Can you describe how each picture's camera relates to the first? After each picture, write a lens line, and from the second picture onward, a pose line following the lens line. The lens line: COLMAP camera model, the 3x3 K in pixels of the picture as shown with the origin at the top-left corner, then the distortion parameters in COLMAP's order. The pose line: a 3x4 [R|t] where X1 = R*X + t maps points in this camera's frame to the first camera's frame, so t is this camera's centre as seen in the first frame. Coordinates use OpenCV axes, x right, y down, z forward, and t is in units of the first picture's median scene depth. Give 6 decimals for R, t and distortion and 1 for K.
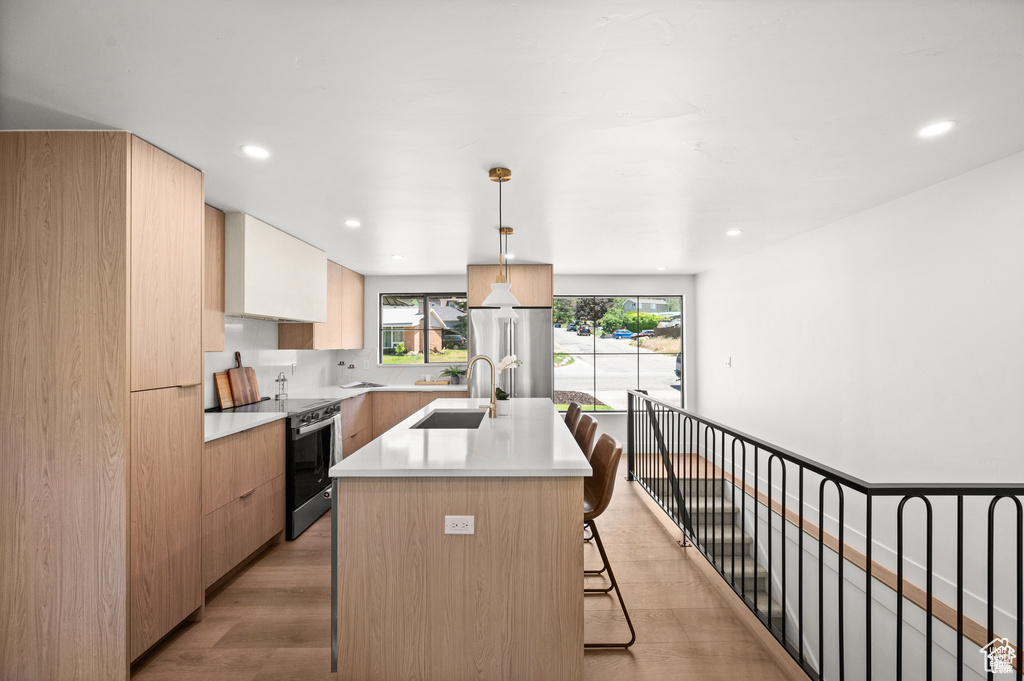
lens RADIAL K [[405.2, 0, 520.4], [0, 405.2, 341.0], [0, 0, 1]] dist [-0.002099, -0.000648]
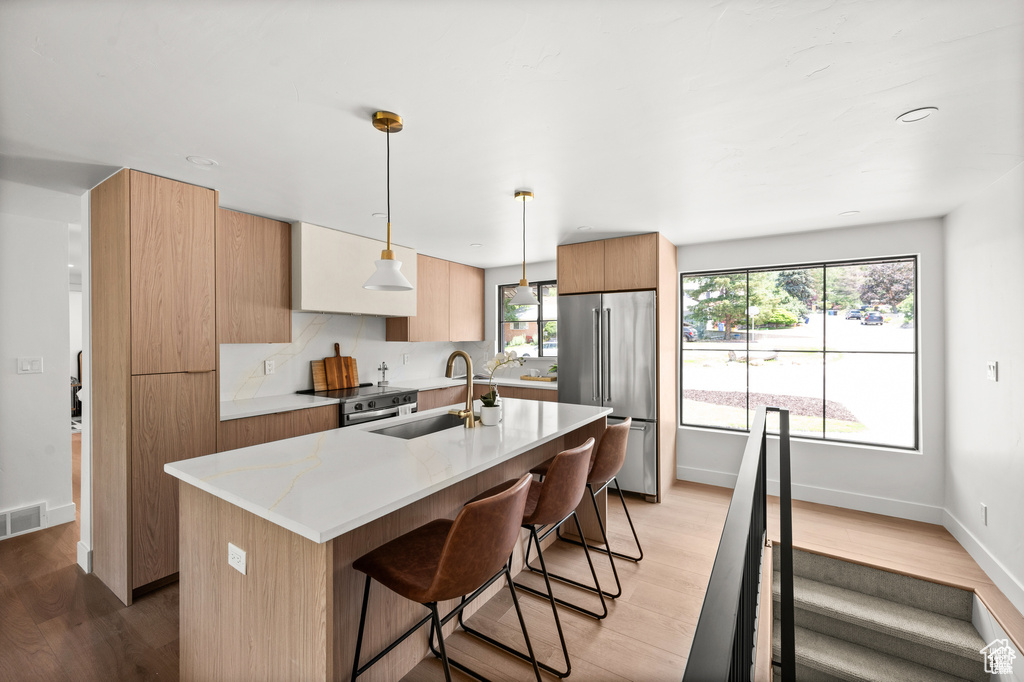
lens RADIAL K [[406.6, 0, 520.0], [0, 406.6, 340.0], [0, 0, 1]] dist [-0.002149, 0.000933]
pose [[0.843751, 0.005831, -0.536702, 0.349576], [0.003509, 0.999860, 0.016379, 0.000066], [0.536723, -0.015703, 0.843613, 0.279369]]
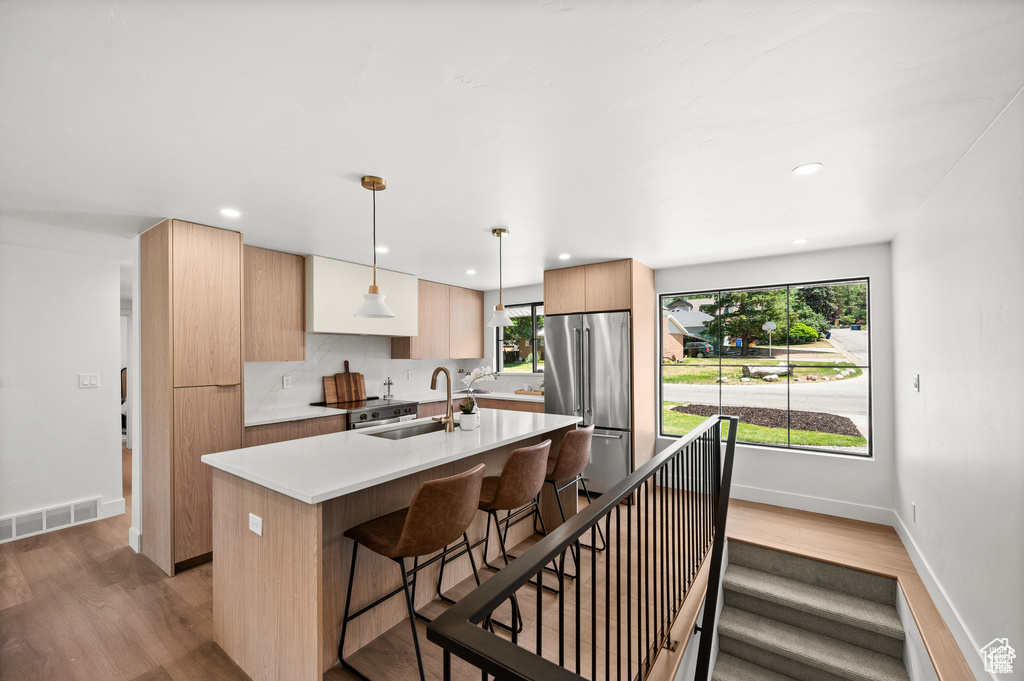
lens RADIAL K [[405.2, 0, 521.0], [0, 405.2, 354.0], [0, 0, 1]] dist [-0.002099, -0.000648]
pose [[0.821767, -0.002310, -0.569819, 0.474302], [0.009251, 0.999914, 0.009287, -0.001949], [0.569748, -0.012903, 0.821718, 0.234728]]
